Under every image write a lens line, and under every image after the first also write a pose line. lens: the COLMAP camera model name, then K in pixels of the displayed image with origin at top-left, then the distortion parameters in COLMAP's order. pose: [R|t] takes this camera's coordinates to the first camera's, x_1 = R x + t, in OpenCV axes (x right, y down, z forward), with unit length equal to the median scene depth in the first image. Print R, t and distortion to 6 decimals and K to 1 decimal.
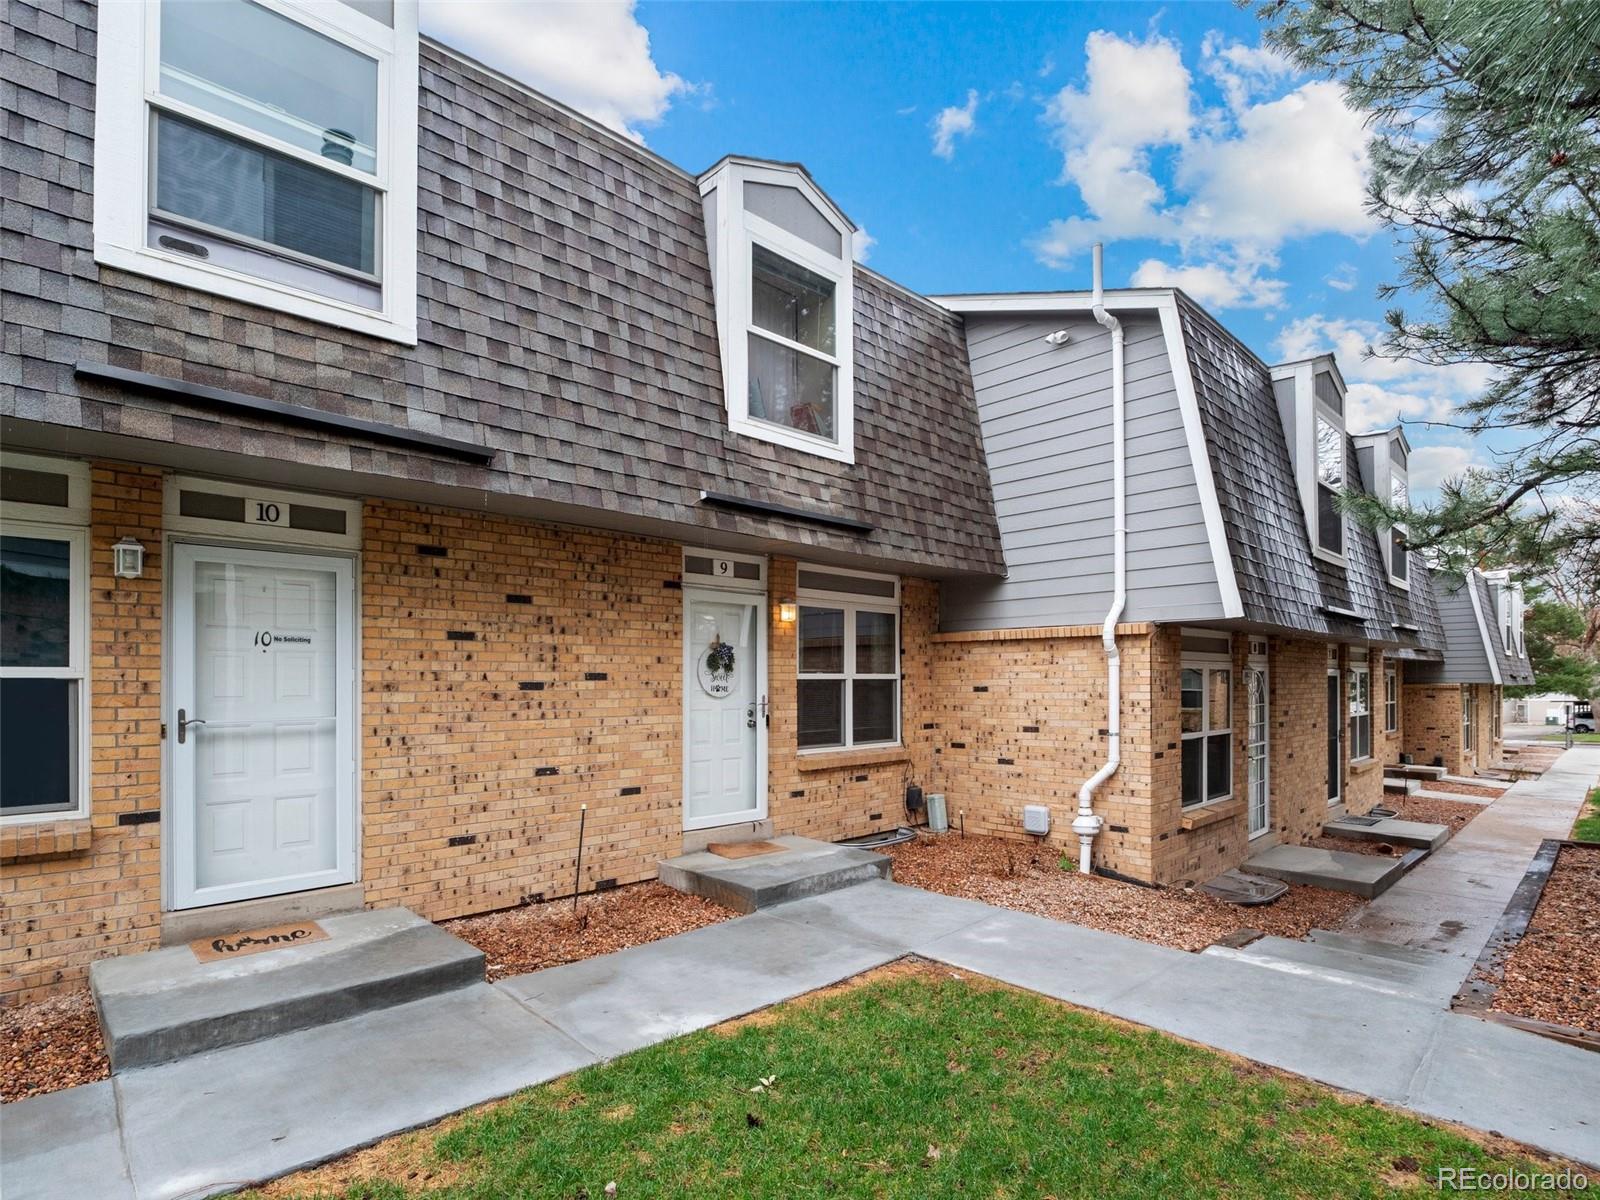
lens RADIAL K [[808.5, 0, 780.7], [0, 808.5, 681.1], [0, 0, 1]] dist [-0.006050, -0.001633]
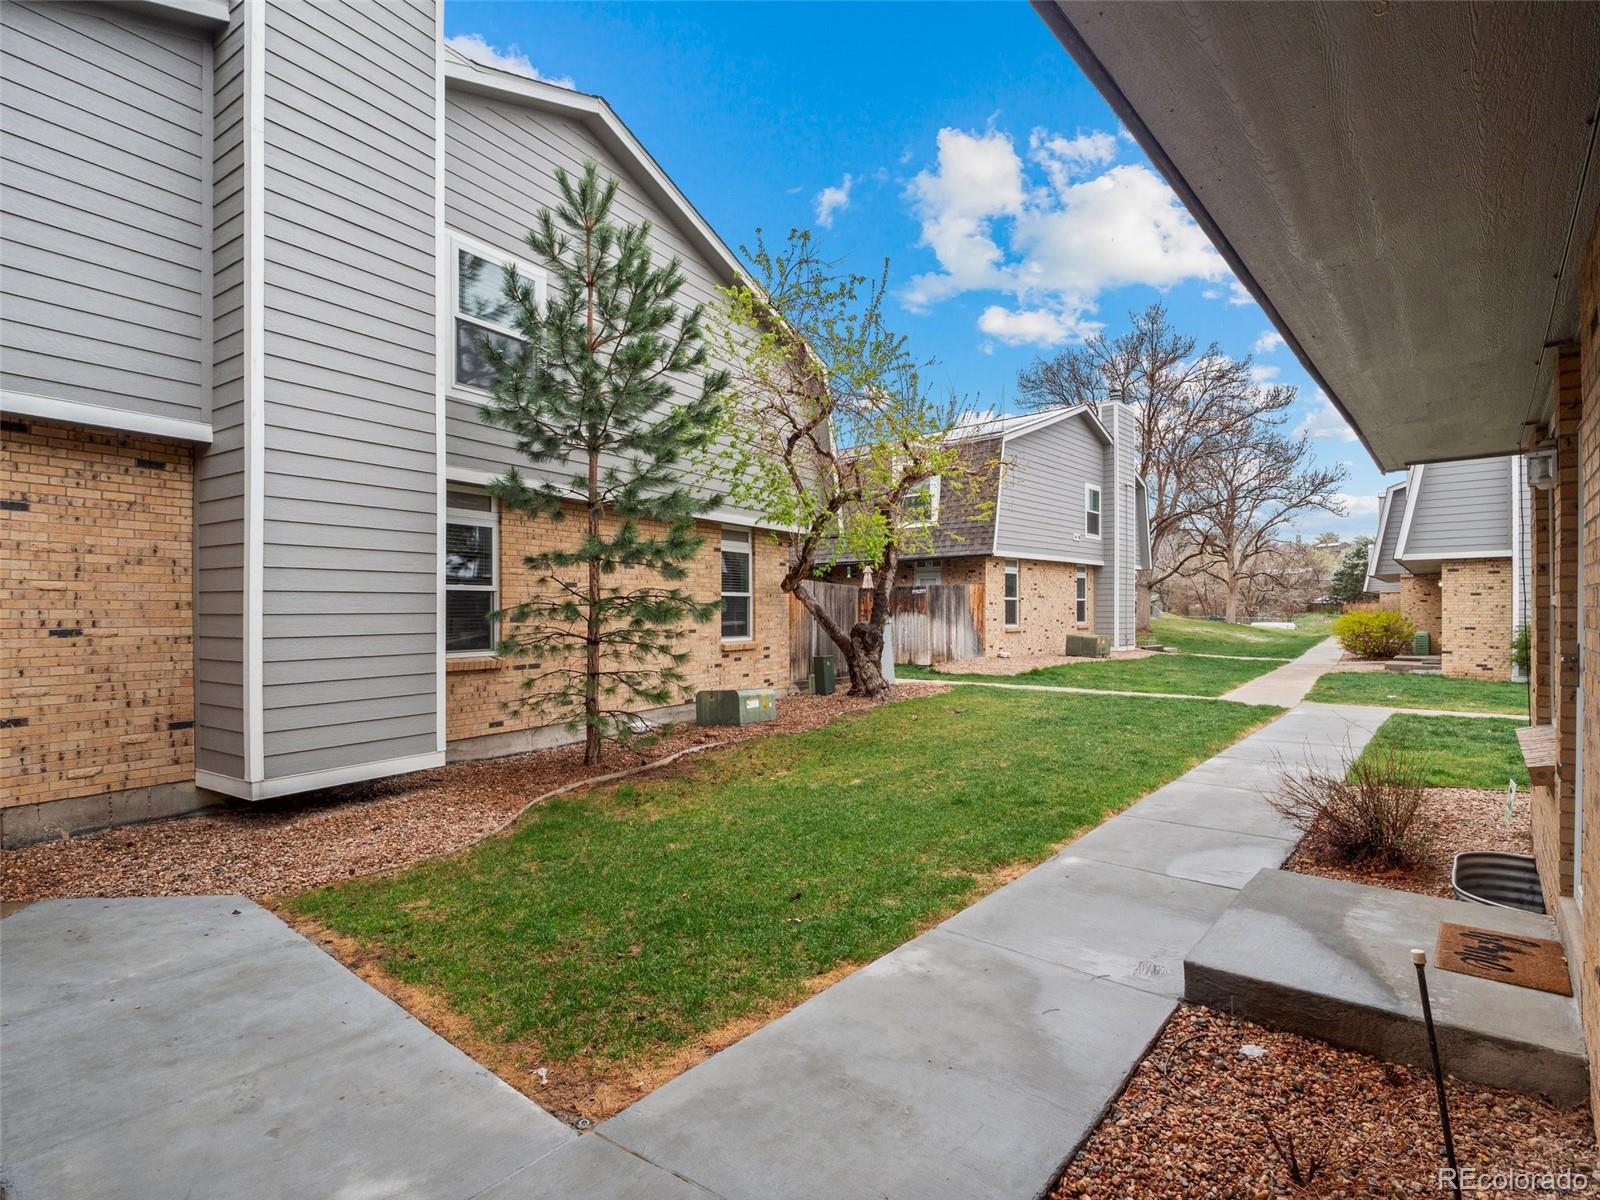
lens RADIAL K [[795.2, 0, 796.2], [0, 795.2, 614.9], [0, 0, 1]] dist [-0.017072, 0.000017]
pose [[-0.993554, 0.007520, -0.113109, 0.063523], [0.007250, 0.999970, 0.002800, -0.000908], [0.113127, 0.001962, -0.993579, 1.195018]]
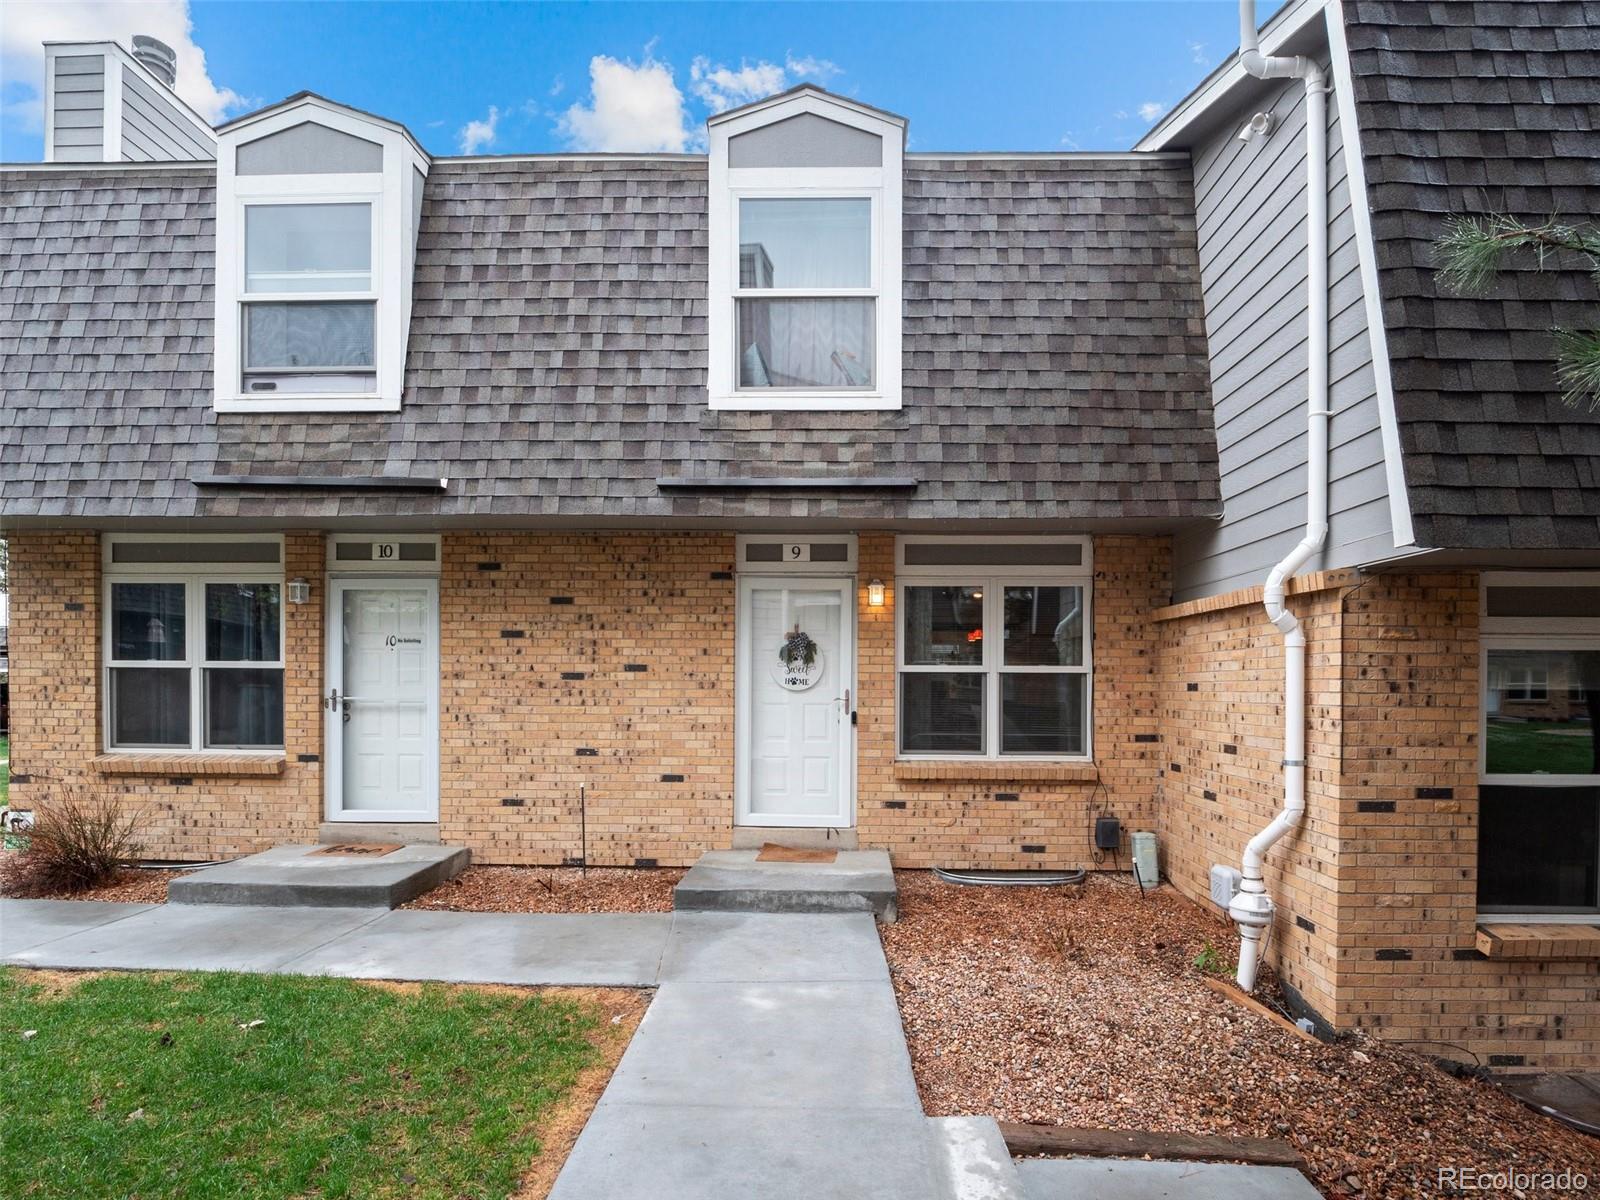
lens RADIAL K [[809.7, 0, 815.4], [0, 809.7, 691.4], [0, 0, 1]] dist [0.001849, -0.007366]
pose [[0.712954, 0.013881, -0.701074, 0.688807], [-0.007291, 0.999897, 0.012382, 0.010335], [0.701173, -0.003717, 0.712981, 0.395514]]
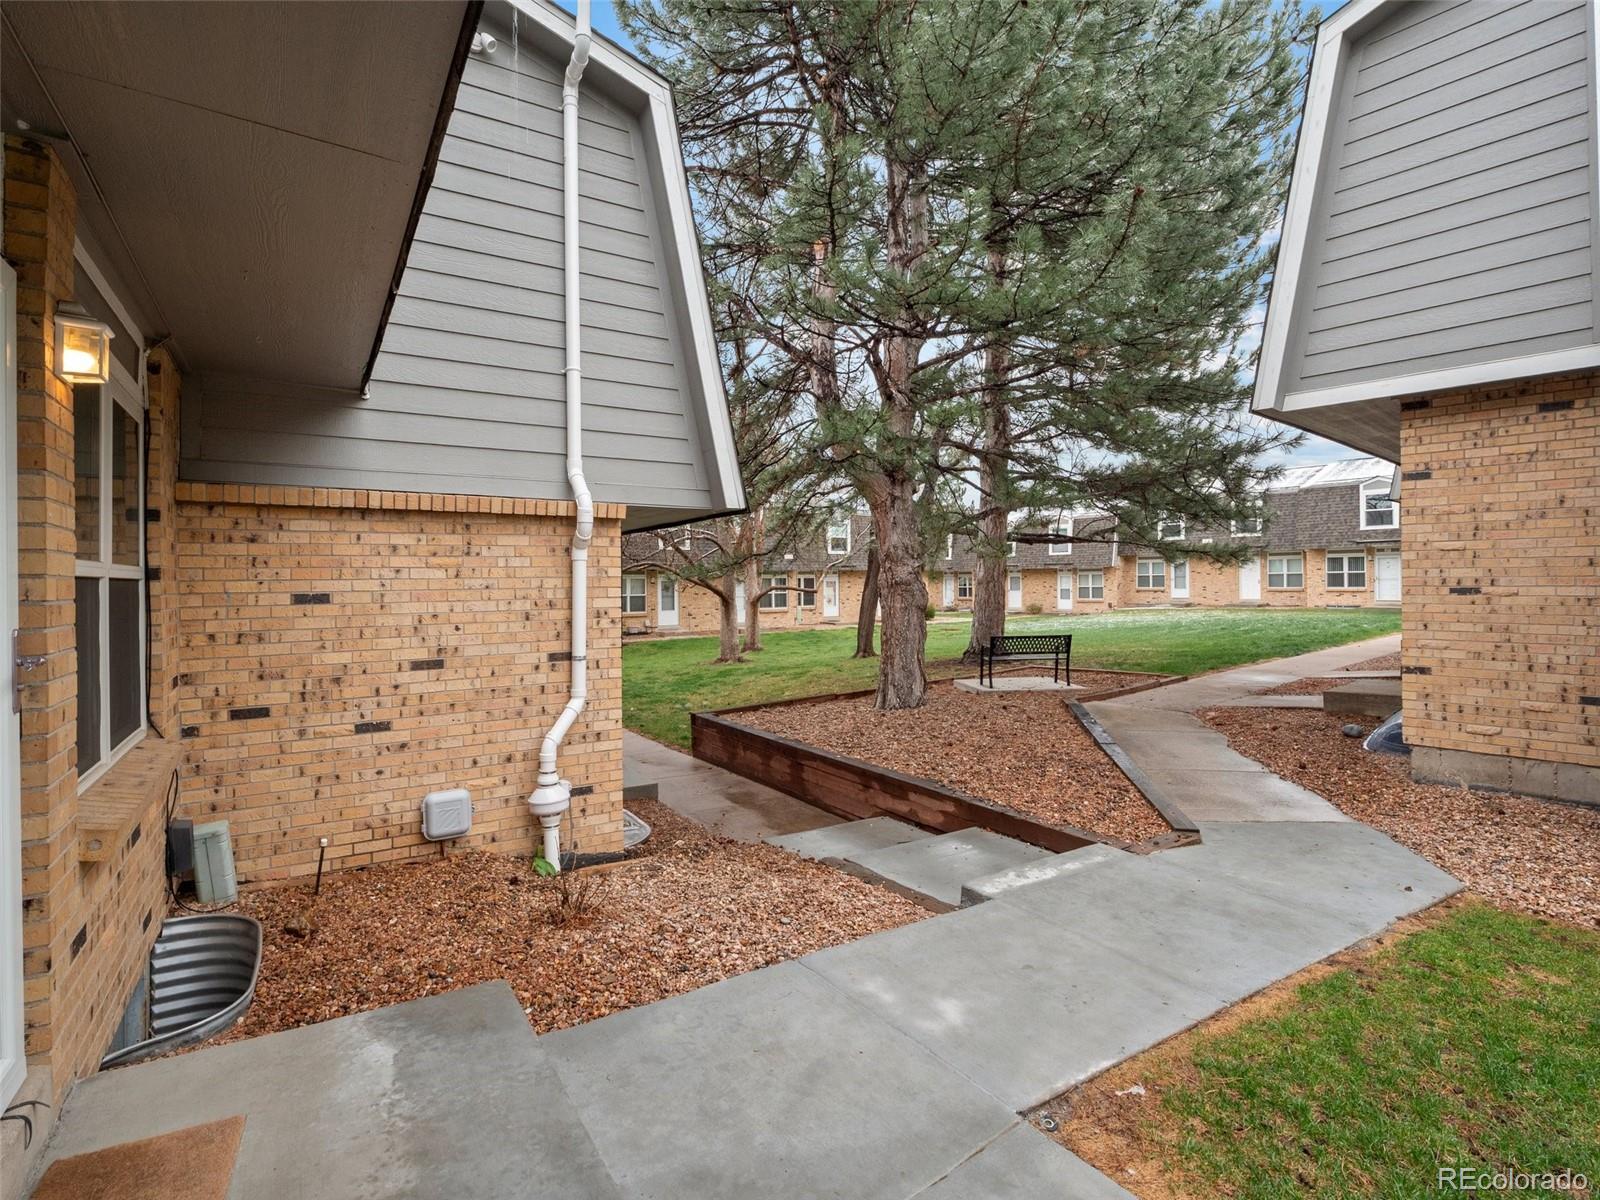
lens RADIAL K [[798.2, 0, 793.1], [0, 798.2, 581.6], [0, 0, 1]] dist [-0.011750, -0.000112]
pose [[0.193043, 0.002543, 0.981187, -0.275404], [0.006282, 0.999973, -0.003827, 0.003760], [-0.981170, 0.006902, 0.193022, 0.815159]]
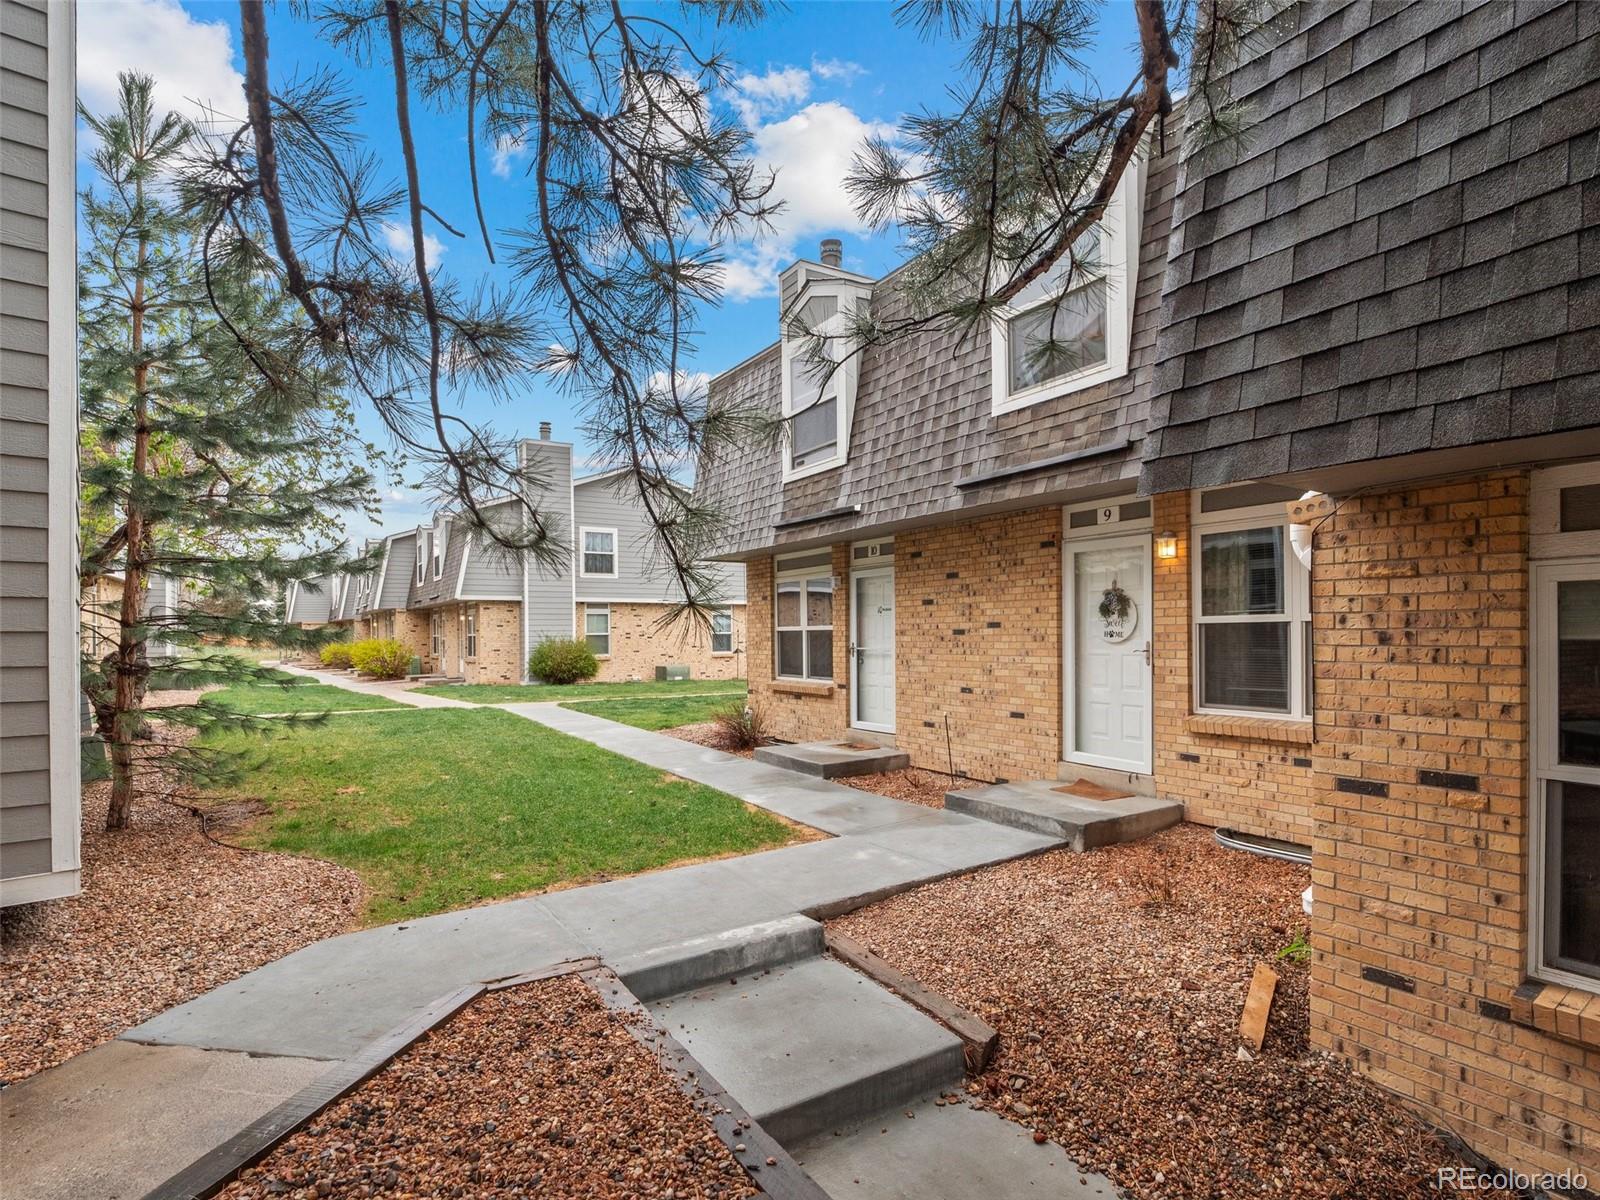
lens RADIAL K [[803.6, 0, 796.3], [0, 803.6, 648.5], [0, 0, 1]] dist [-0.001902, -0.000301]
pose [[-0.189965, 0.020704, -0.981573, 1.134934], [0.010858, 0.999761, 0.018986, 0.004480], [0.981731, -0.007051, -0.190145, 0.920513]]
